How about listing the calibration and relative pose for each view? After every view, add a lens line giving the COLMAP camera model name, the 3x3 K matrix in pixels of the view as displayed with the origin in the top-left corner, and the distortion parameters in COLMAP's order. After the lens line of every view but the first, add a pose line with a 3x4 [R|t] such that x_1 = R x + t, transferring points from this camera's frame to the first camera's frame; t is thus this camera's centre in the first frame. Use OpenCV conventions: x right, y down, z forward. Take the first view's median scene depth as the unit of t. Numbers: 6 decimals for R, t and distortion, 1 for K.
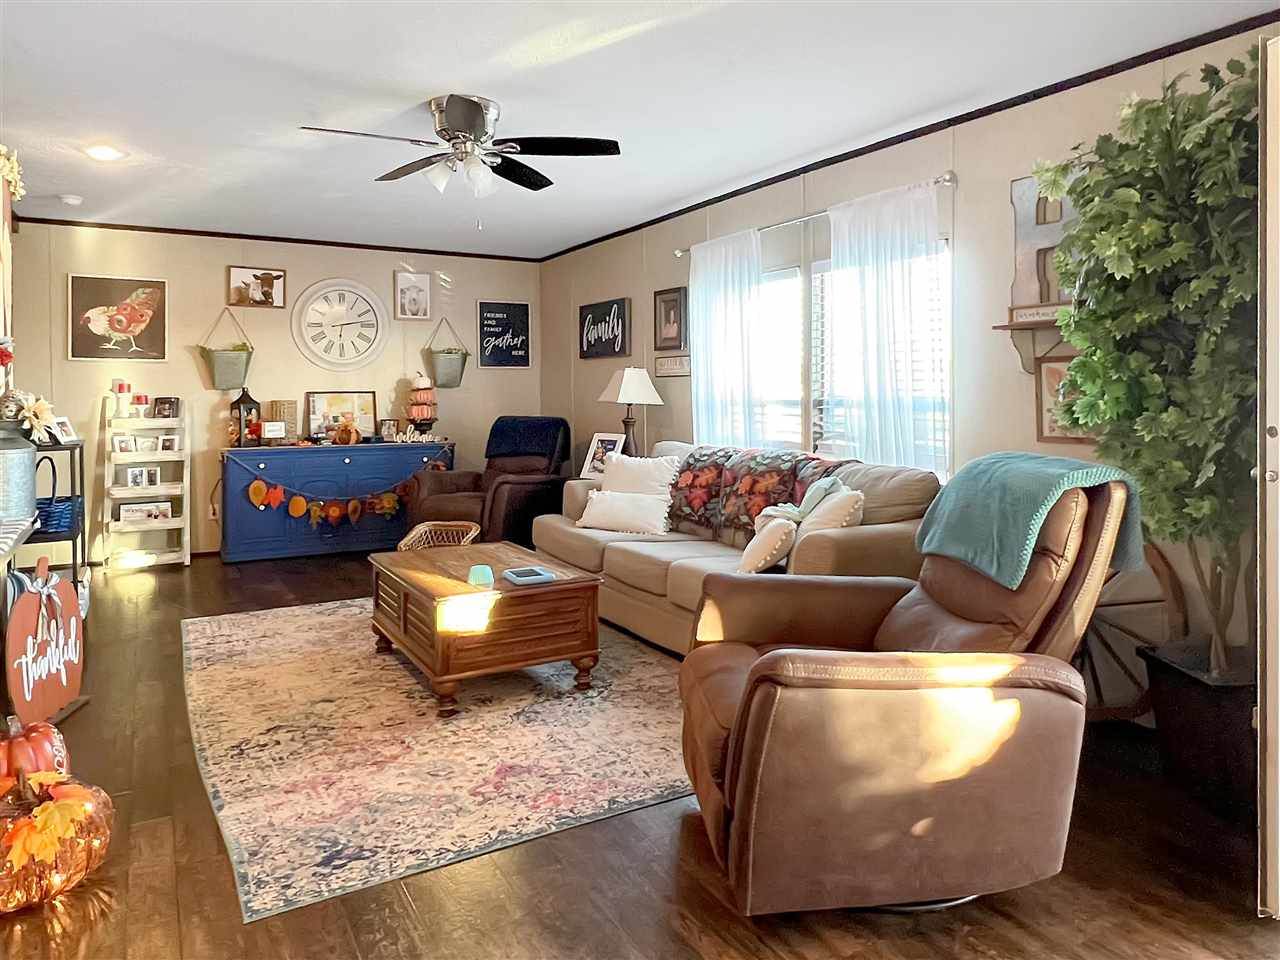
lens RADIAL K [[864.0, 0, 639.3], [0, 864.0, 475.2], [0, 0, 1]] dist [-0.002452, -0.000819]
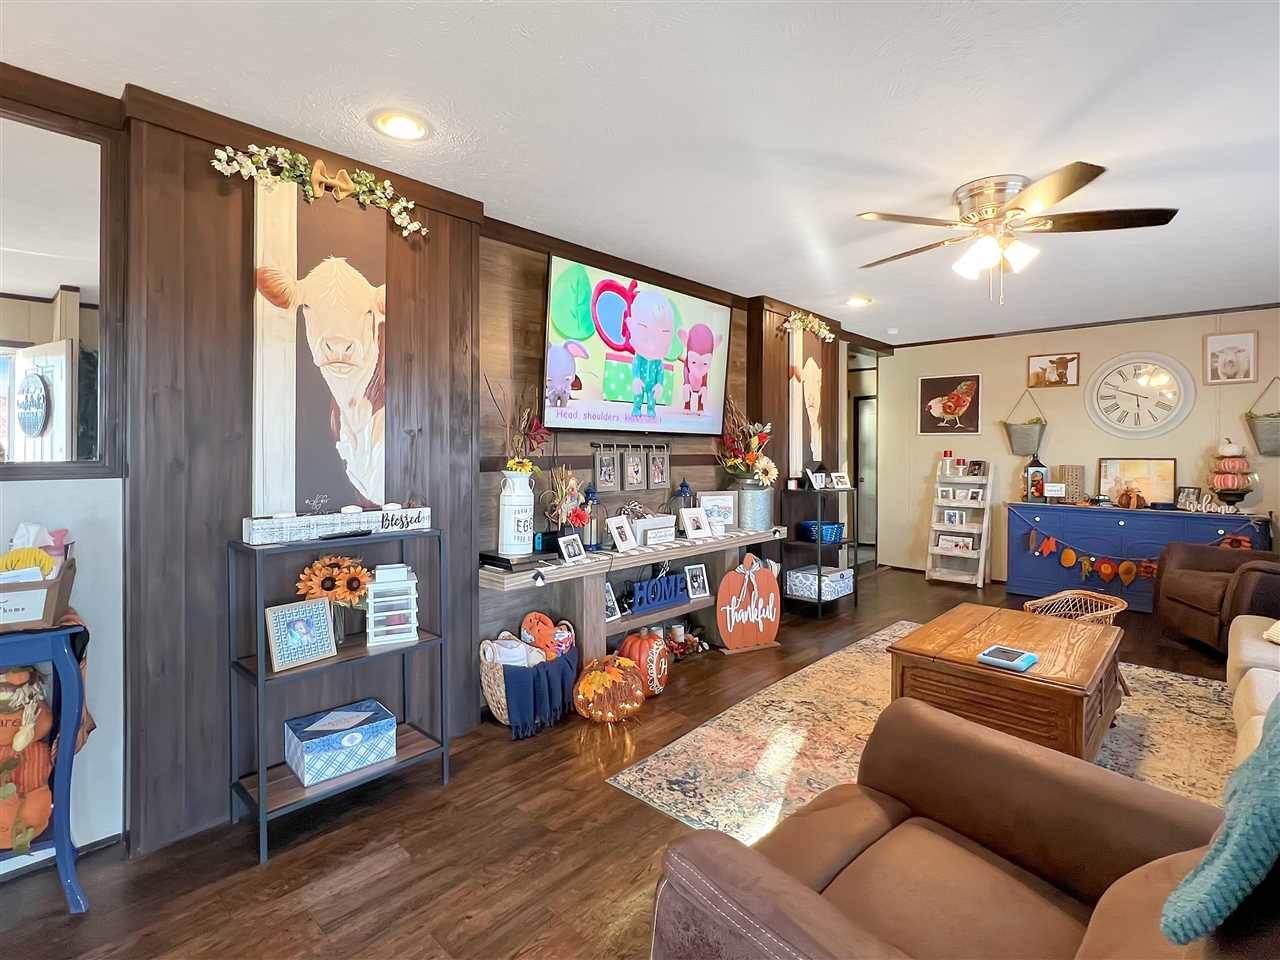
lens RADIAL K [[612.2, 0, 639.3], [0, 612.2, 488.6], [0, 0, 1]] dist [0.001796, 0.000218]
pose [[0.290323, 0.063693, -0.954807, 0.213597], [-0.097789, 0.994534, 0.036608, -0.029886], [0.951919, 0.082741, 0.294964, 0.218339]]
